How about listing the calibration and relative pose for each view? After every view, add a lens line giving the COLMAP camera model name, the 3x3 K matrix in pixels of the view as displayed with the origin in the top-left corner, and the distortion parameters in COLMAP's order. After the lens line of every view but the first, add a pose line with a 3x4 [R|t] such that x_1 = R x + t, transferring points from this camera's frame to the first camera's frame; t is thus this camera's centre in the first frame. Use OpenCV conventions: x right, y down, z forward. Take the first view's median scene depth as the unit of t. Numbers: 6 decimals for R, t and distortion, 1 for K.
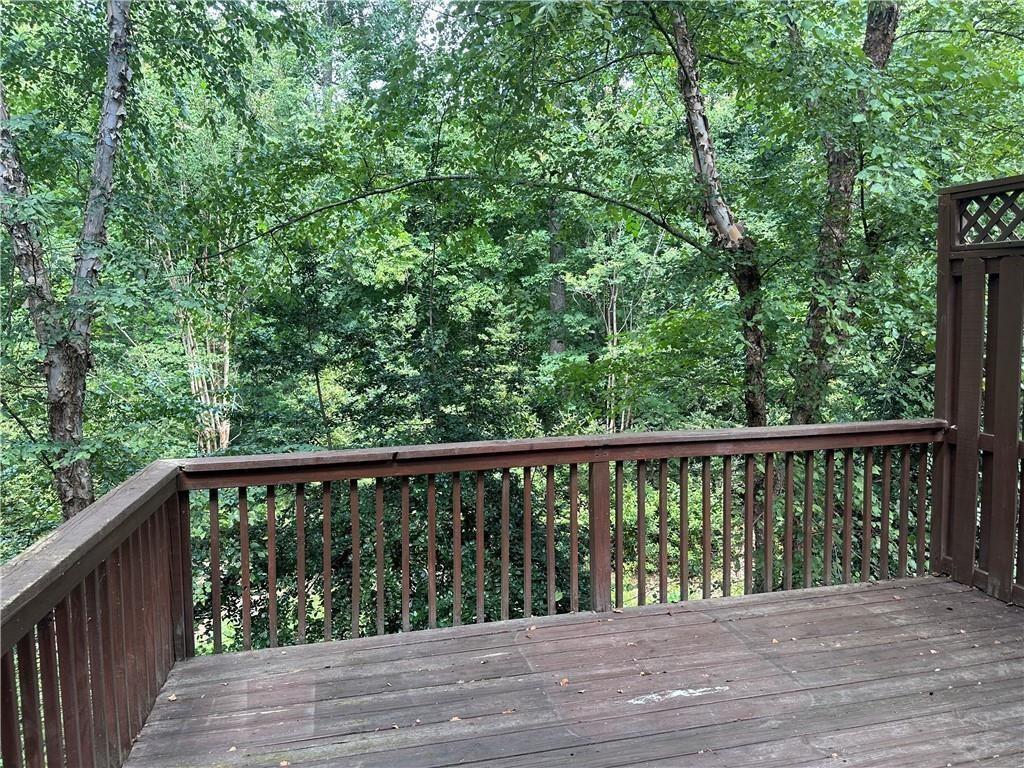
lens RADIAL K [[709.8, 0, 512.0], [0, 709.8, 384.0], [0, 0, 1]] dist [0.009196, -0.022498]
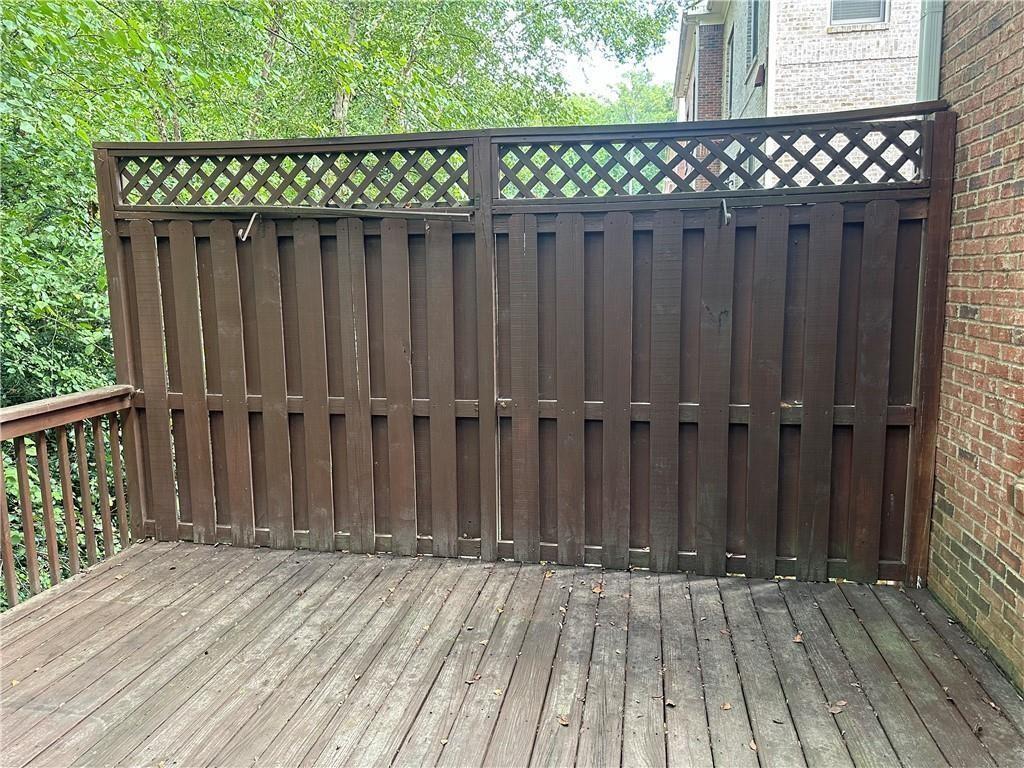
lens RADIAL K [[709.8, 0, 512.0], [0, 709.8, 384.0], [0, 0, 1]] dist [0.009196, -0.022498]
pose [[0.389974, -0.118150, 0.913215, -0.084732], [0.076400, 0.992466, 0.095778, -0.004182], [-0.917651, 0.032419, 0.396063, 0.139136]]
